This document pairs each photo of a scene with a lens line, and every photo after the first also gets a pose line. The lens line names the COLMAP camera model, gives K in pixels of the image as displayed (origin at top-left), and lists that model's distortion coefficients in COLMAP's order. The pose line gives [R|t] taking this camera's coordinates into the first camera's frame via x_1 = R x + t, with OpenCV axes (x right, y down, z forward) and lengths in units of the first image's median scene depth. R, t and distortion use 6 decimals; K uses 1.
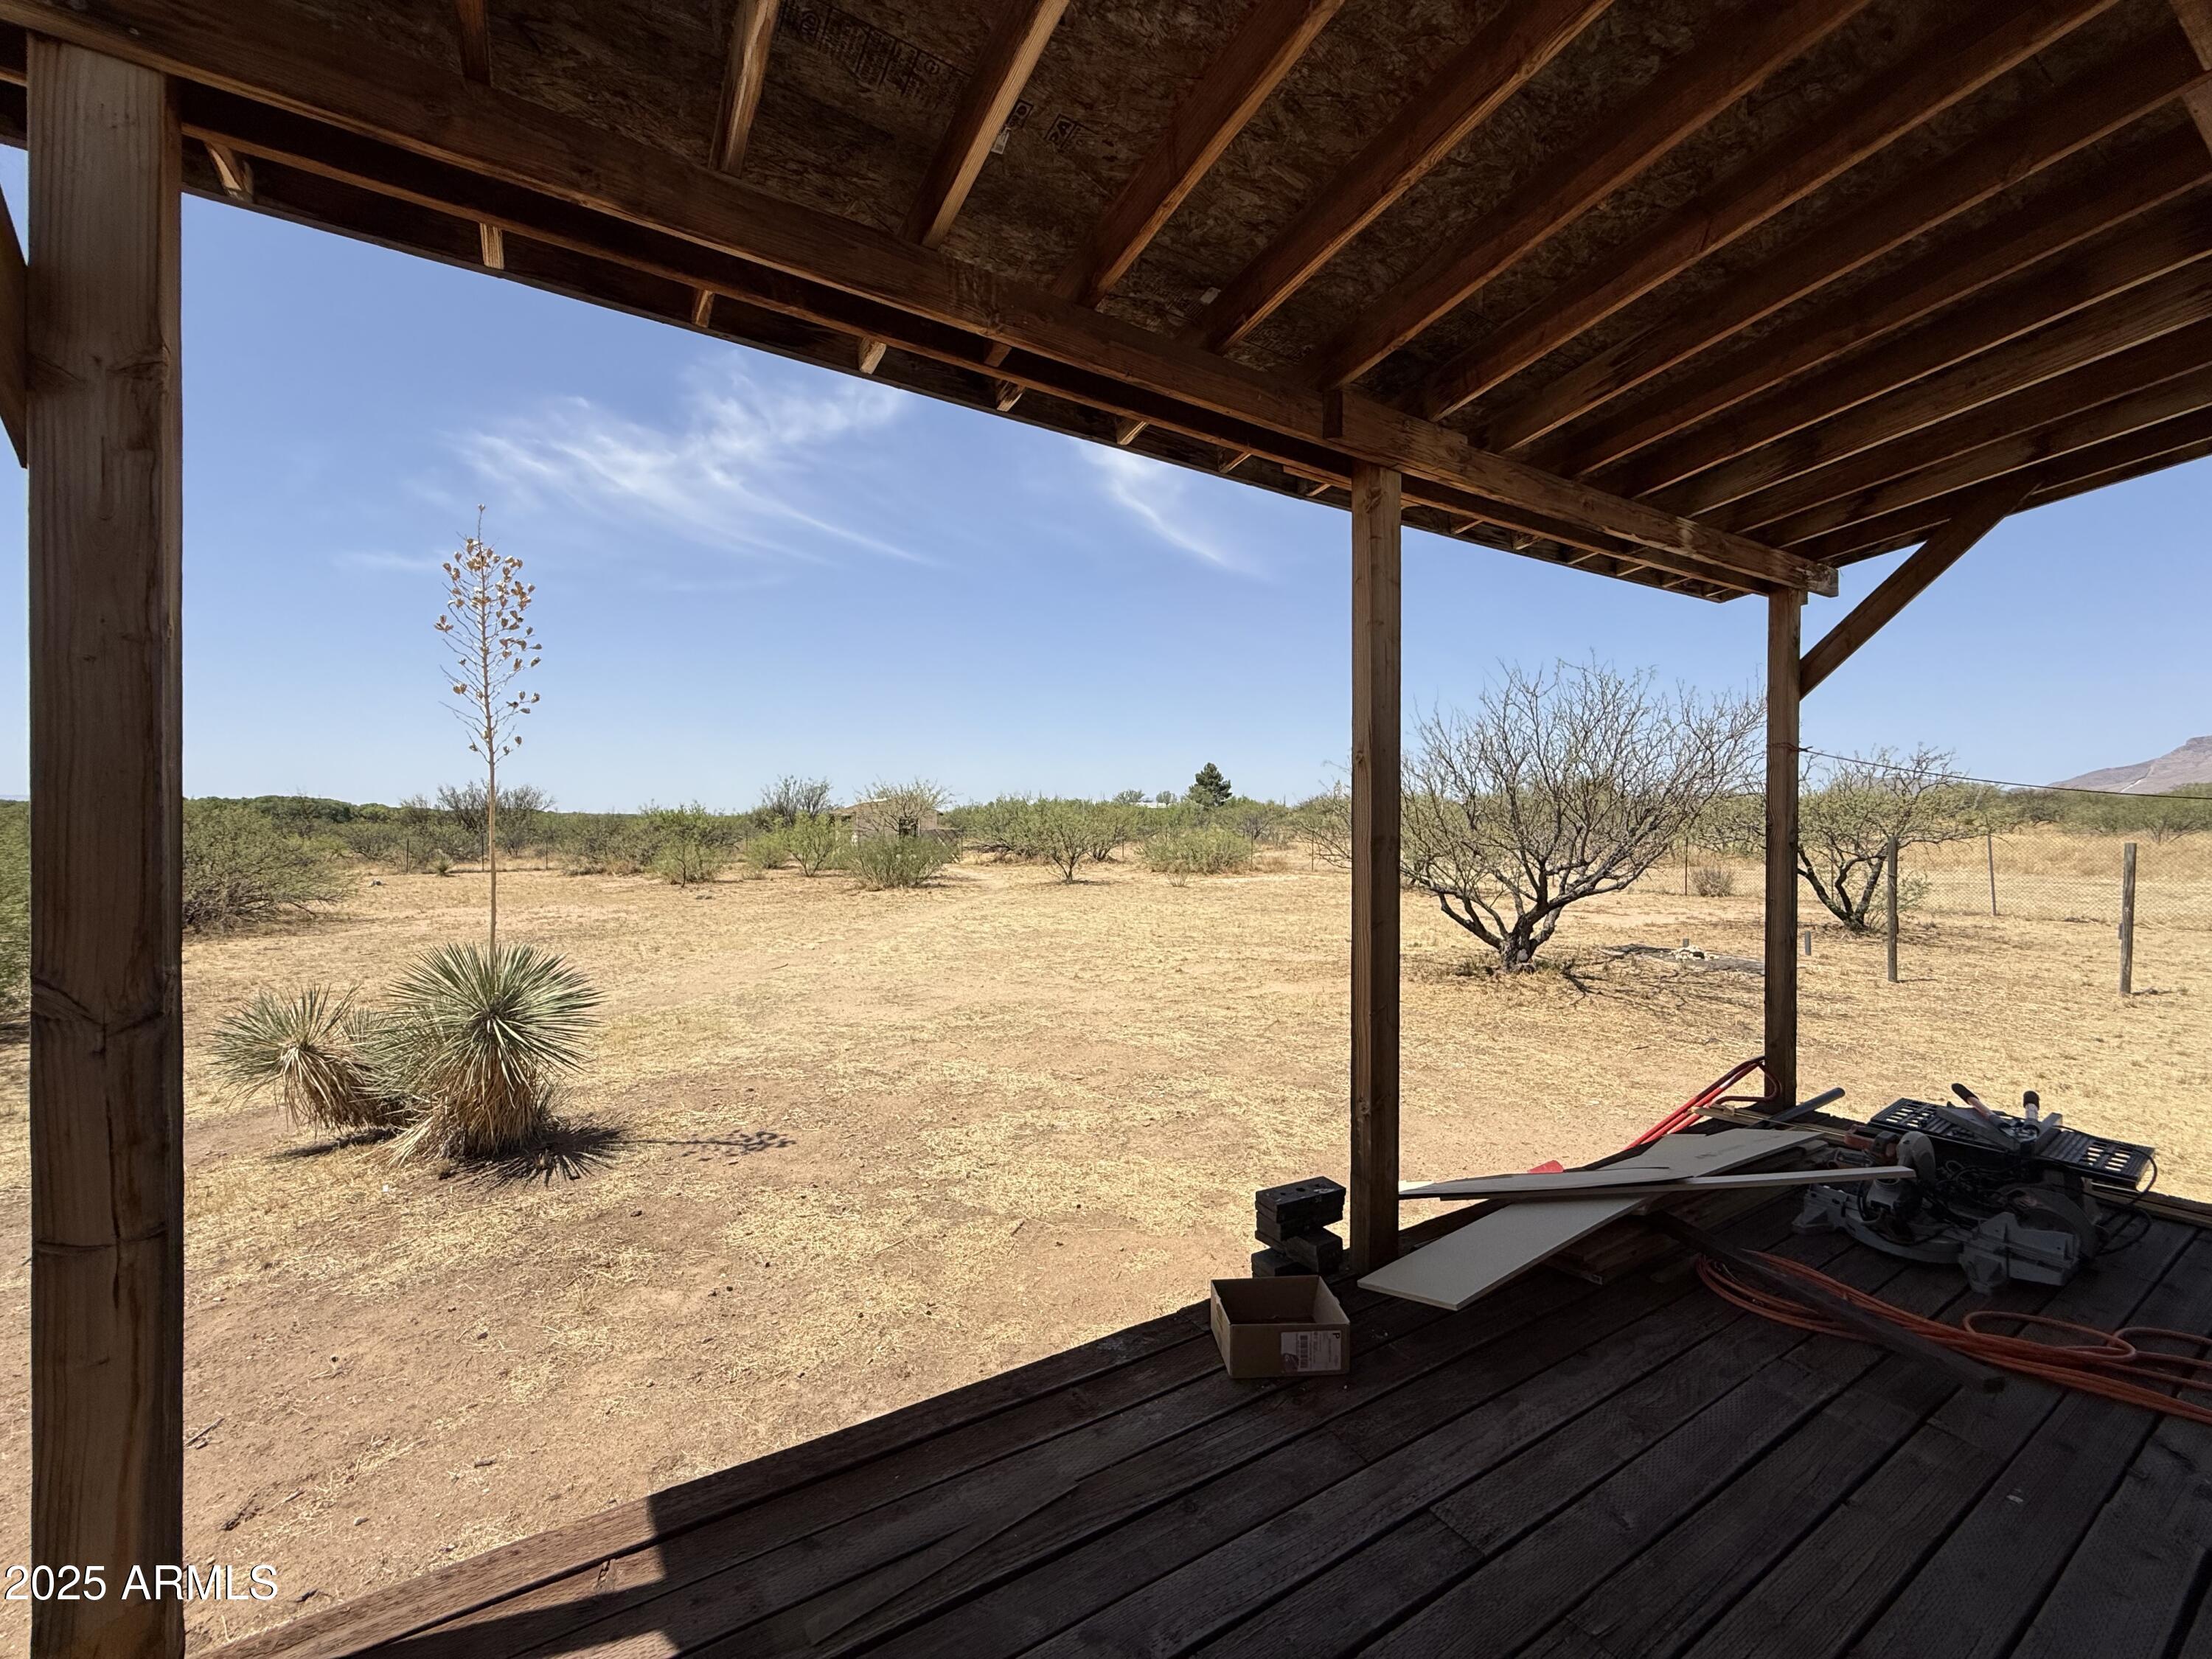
lens RADIAL K [[879.6, 0, 1106.0], [0, 879.6, 829.5], [0, 0, 1]] dist [-0.000578, -0.000173]
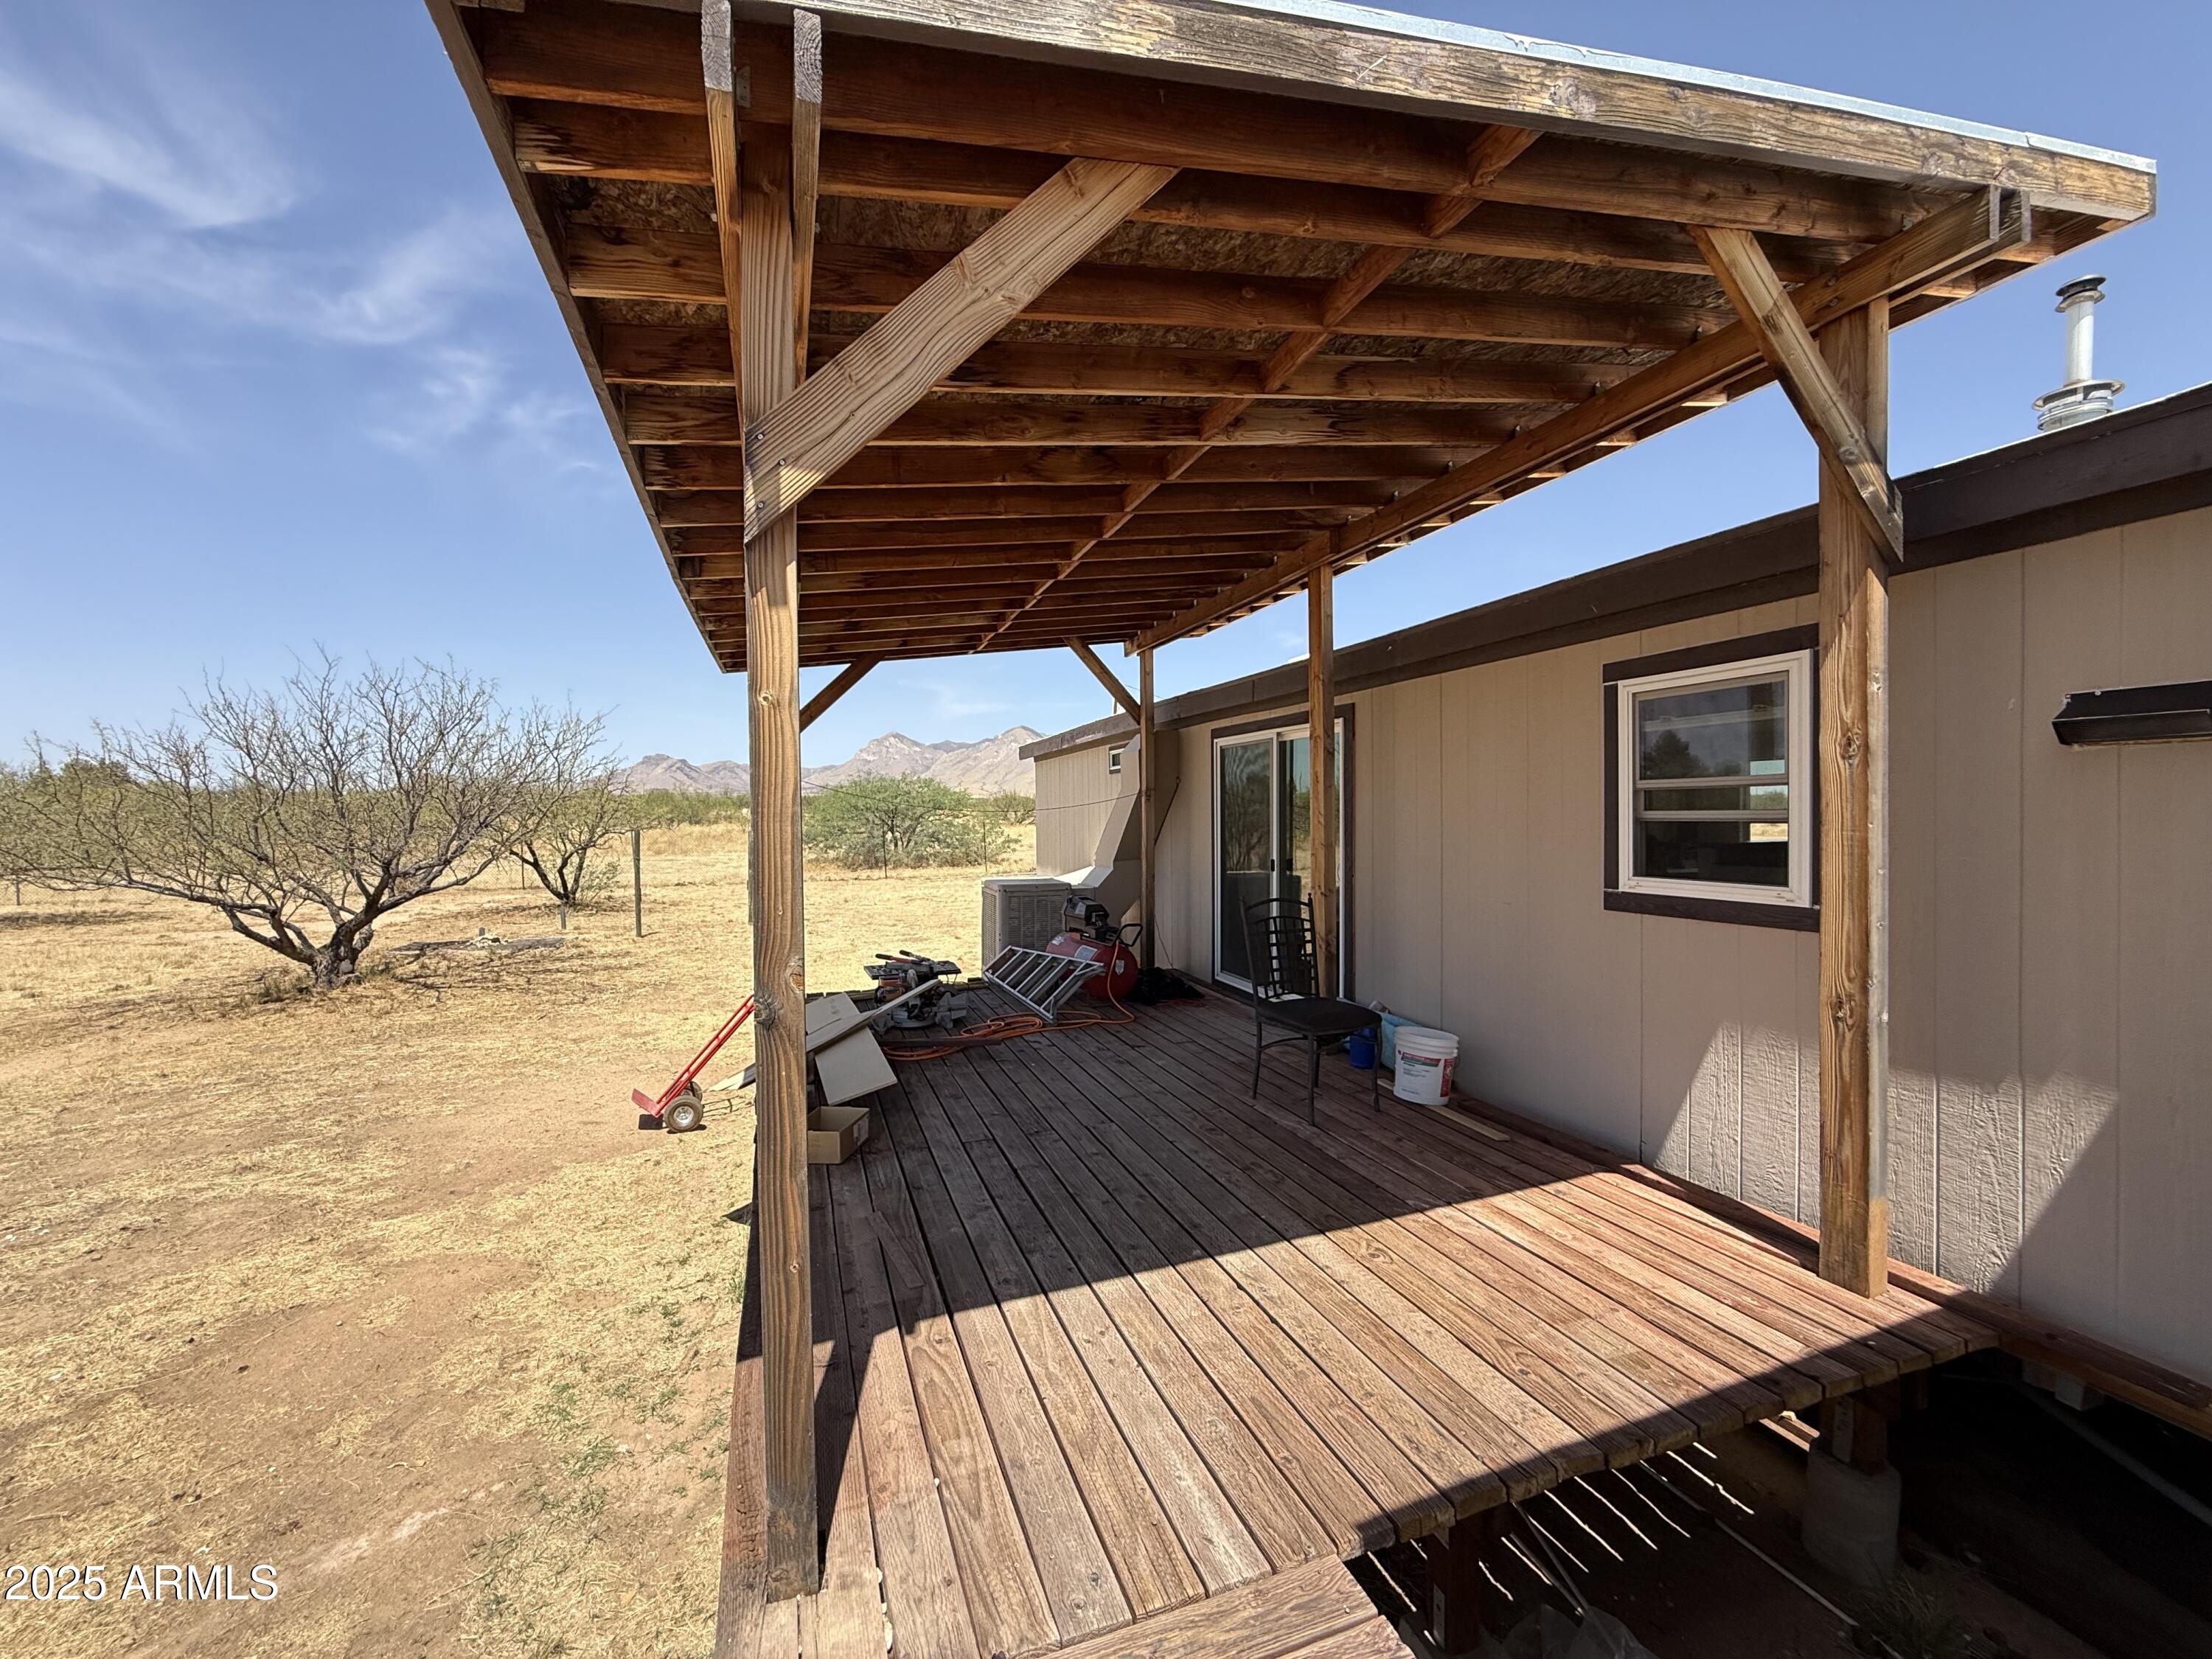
lens RADIAL K [[879.6, 0, 1106.0], [0, 879.6, 829.5], [0, 0, 1]] dist [-0.000578, -0.000173]
pose [[0.202819, -0.021125, 0.978988, -0.269638], [0.017786, 0.999682, 0.017887, -0.002143], [-0.979055, 0.013785, 0.203130, 0.037043]]
